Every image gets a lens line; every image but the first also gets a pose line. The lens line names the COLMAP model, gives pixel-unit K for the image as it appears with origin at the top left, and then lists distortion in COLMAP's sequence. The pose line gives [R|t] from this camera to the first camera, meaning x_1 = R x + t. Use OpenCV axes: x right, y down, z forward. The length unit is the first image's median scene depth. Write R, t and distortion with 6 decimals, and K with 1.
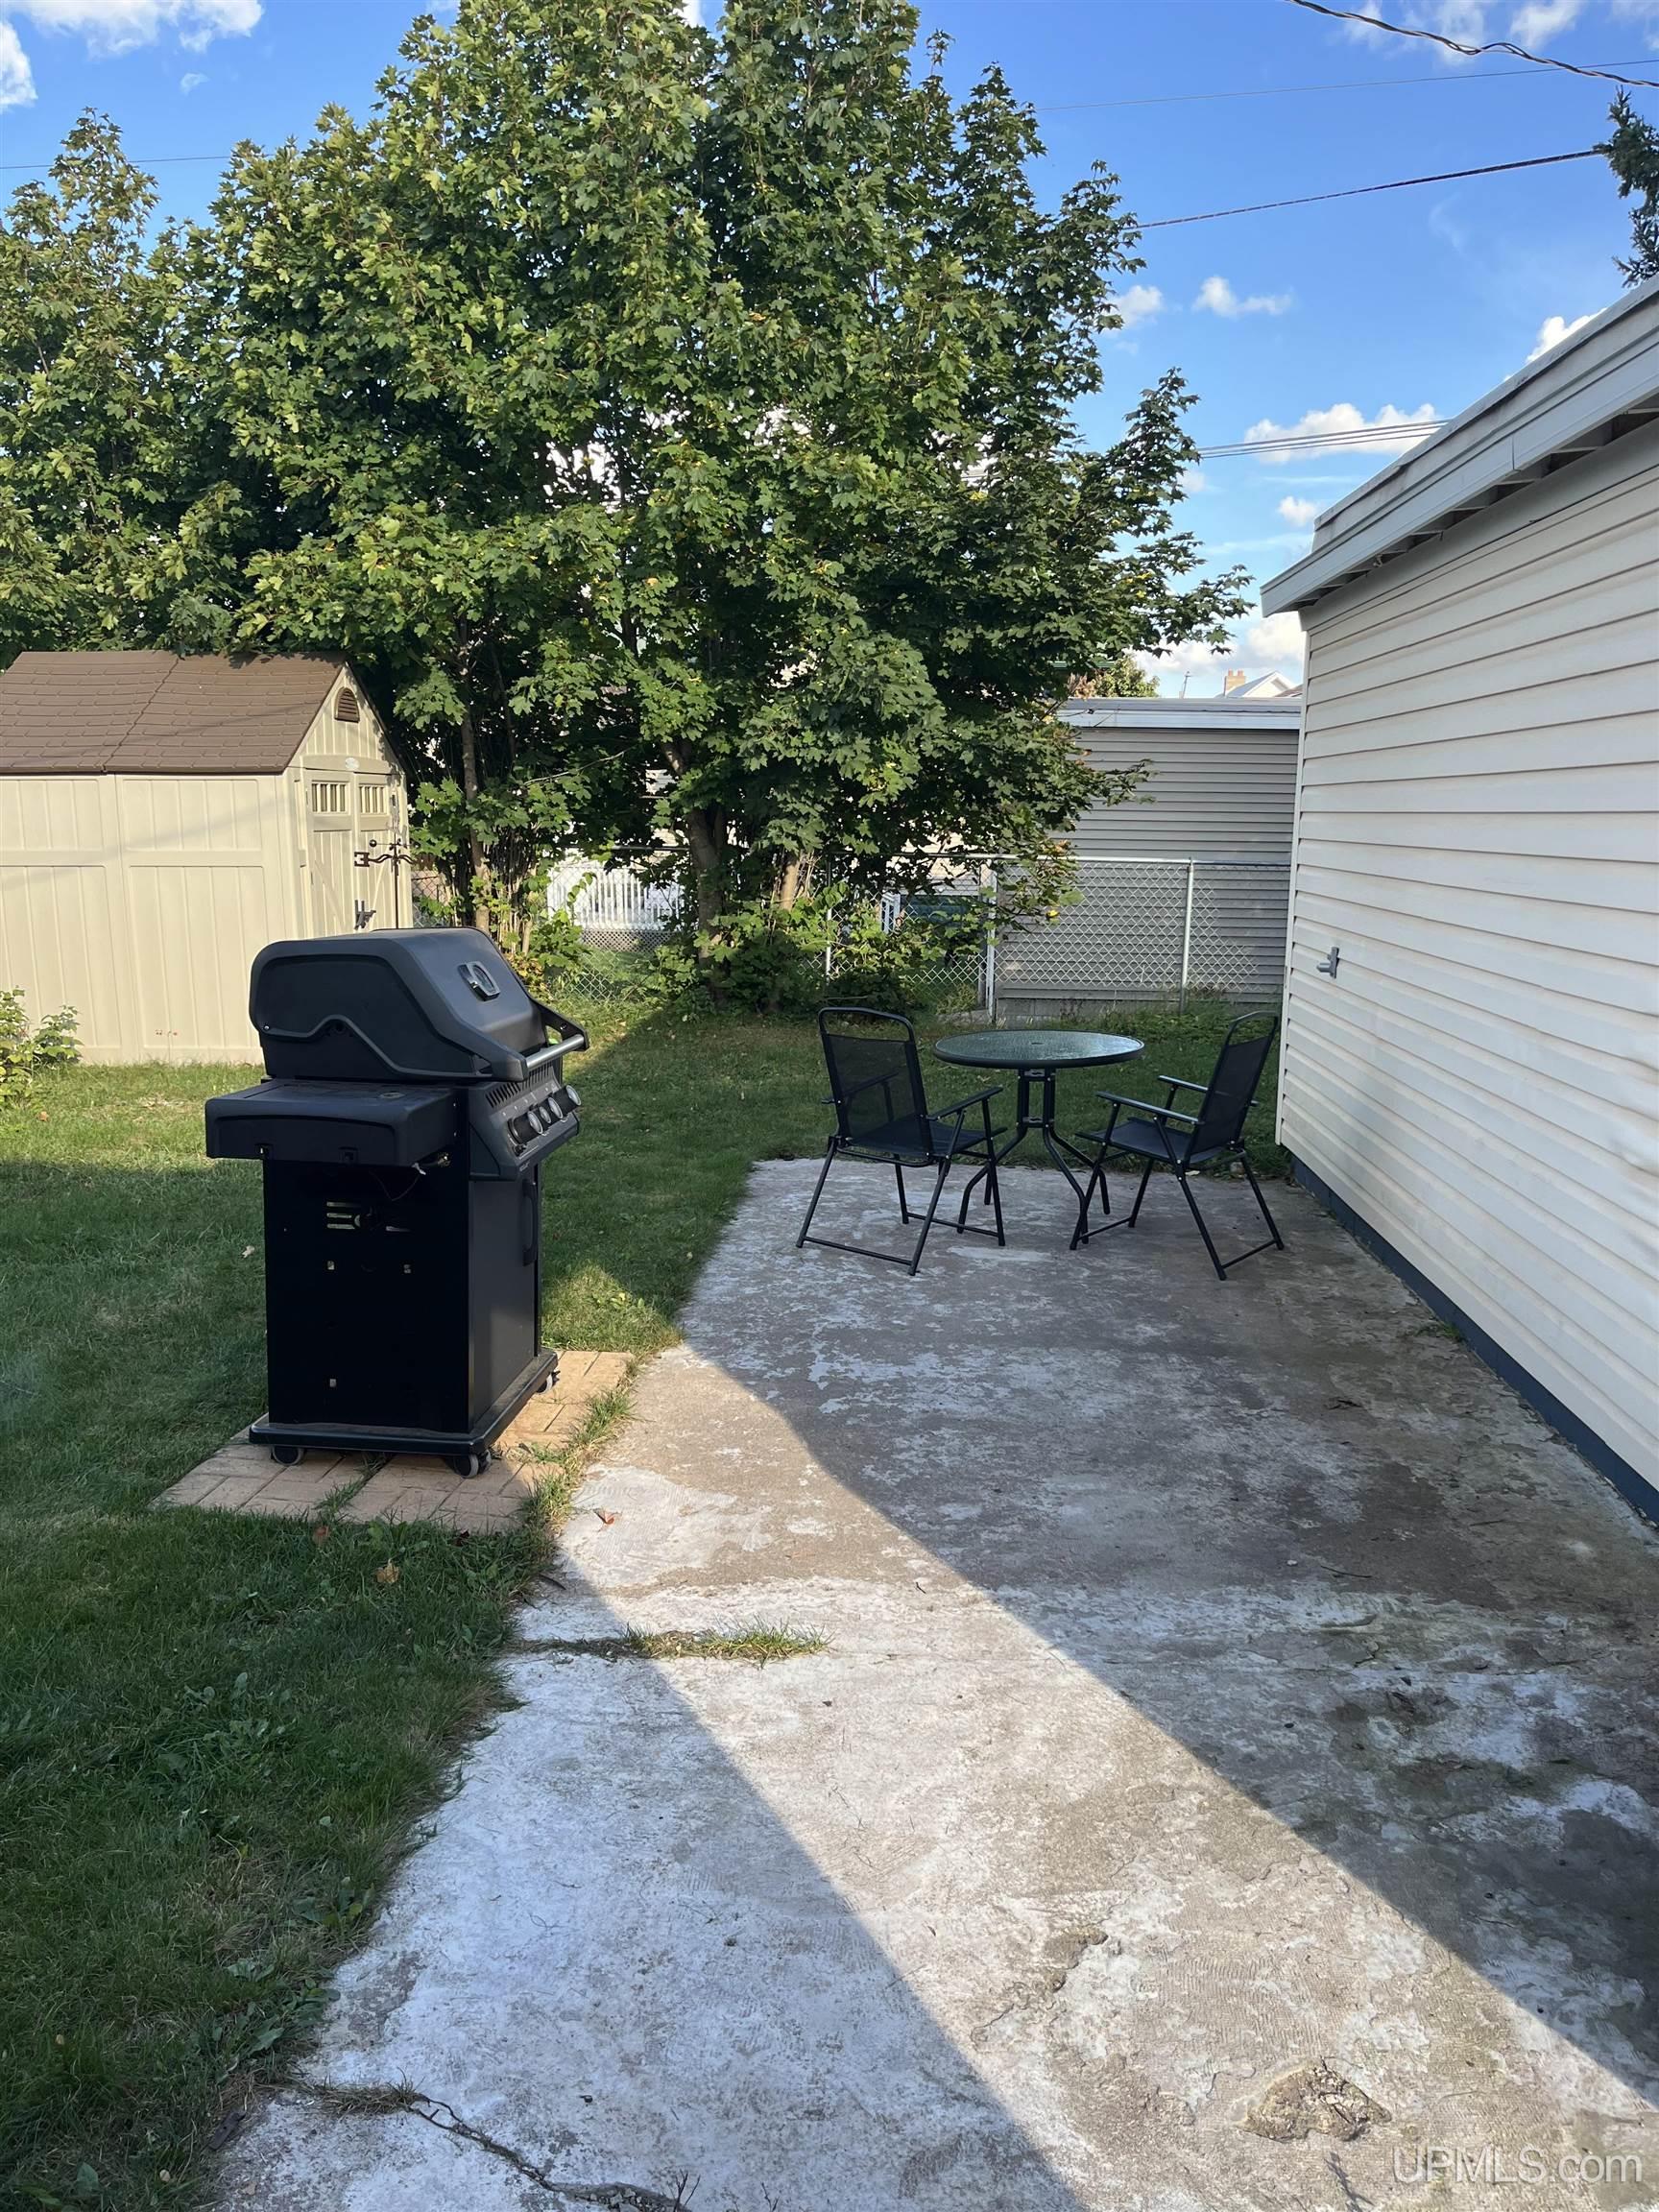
lens RADIAL K [[1675.6, 0, 821.4], [0, 1675.6, 1059.5], [0, 0, 1]] dist [0.100974, -0.169179]
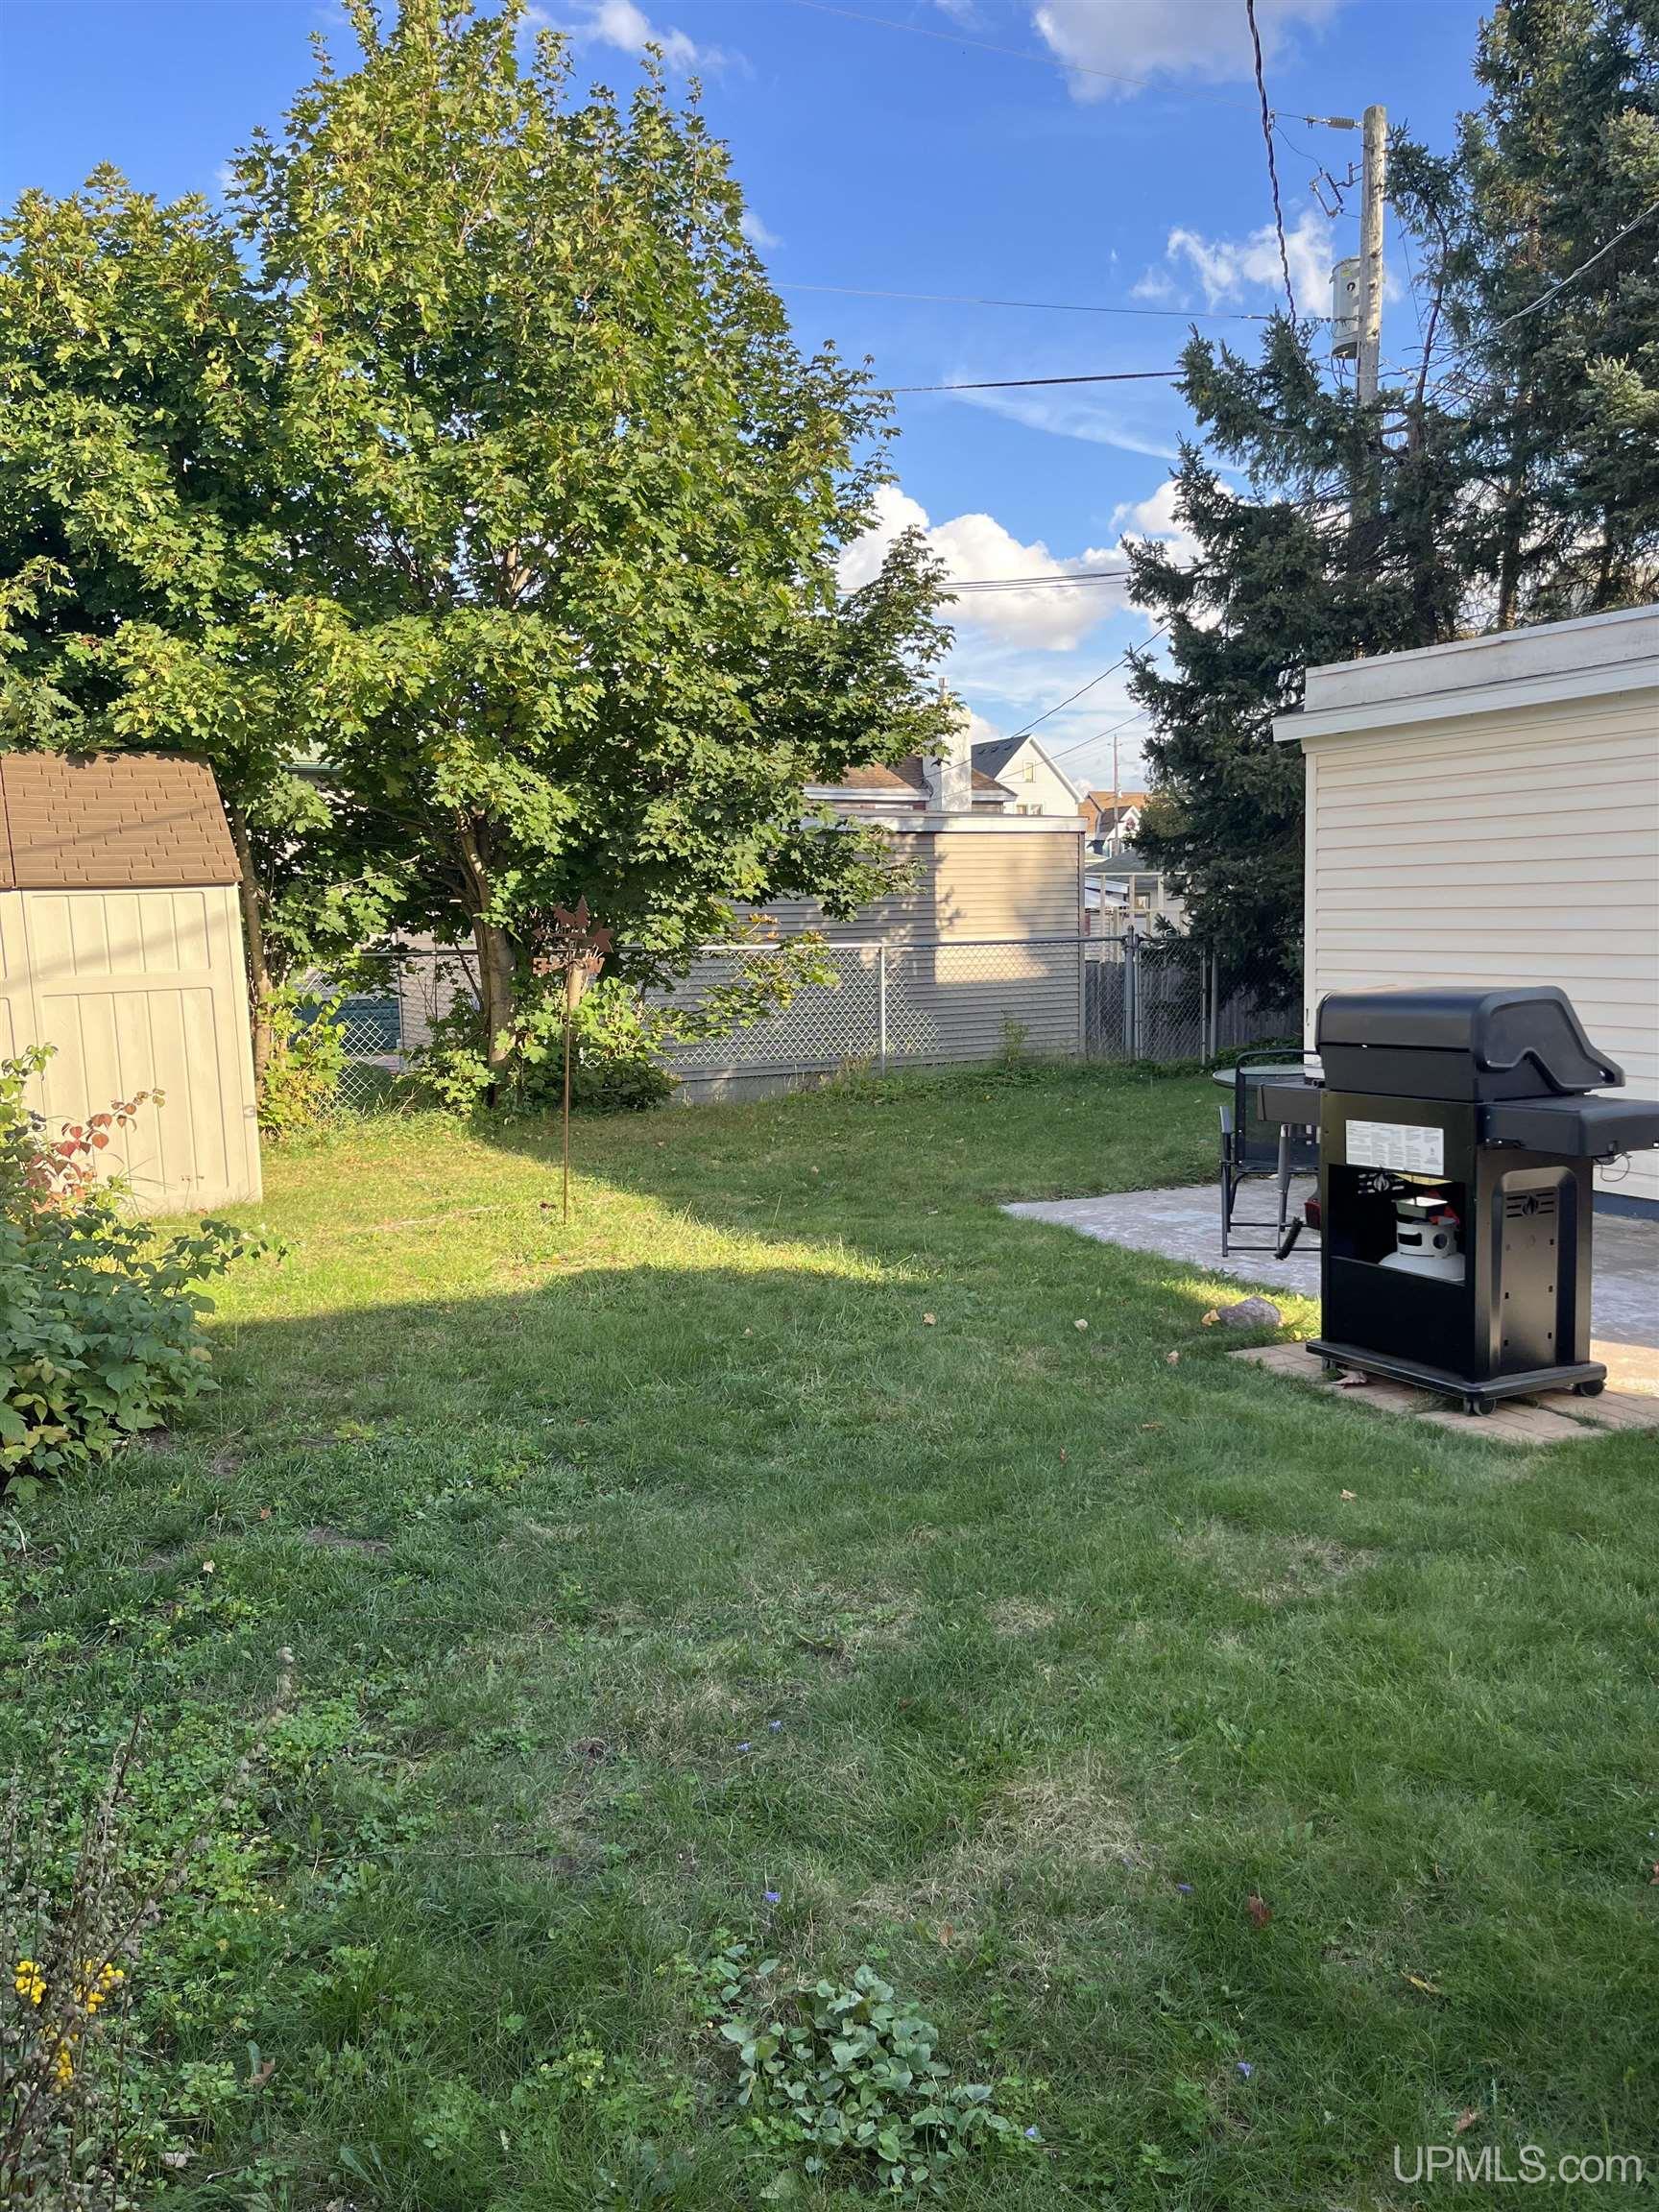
lens RADIAL K [[1683.7, 0, 824.6], [0, 1683.7, 1111.6], [0, 0, 1]] dist [-0.005330, -0.008470]
pose [[0.852403, -0.090034, 0.515076, -0.487896], [0.103301, 0.994646, 0.002909, -0.015075], [-0.512580, 0.050729, 0.857139, 0.058666]]
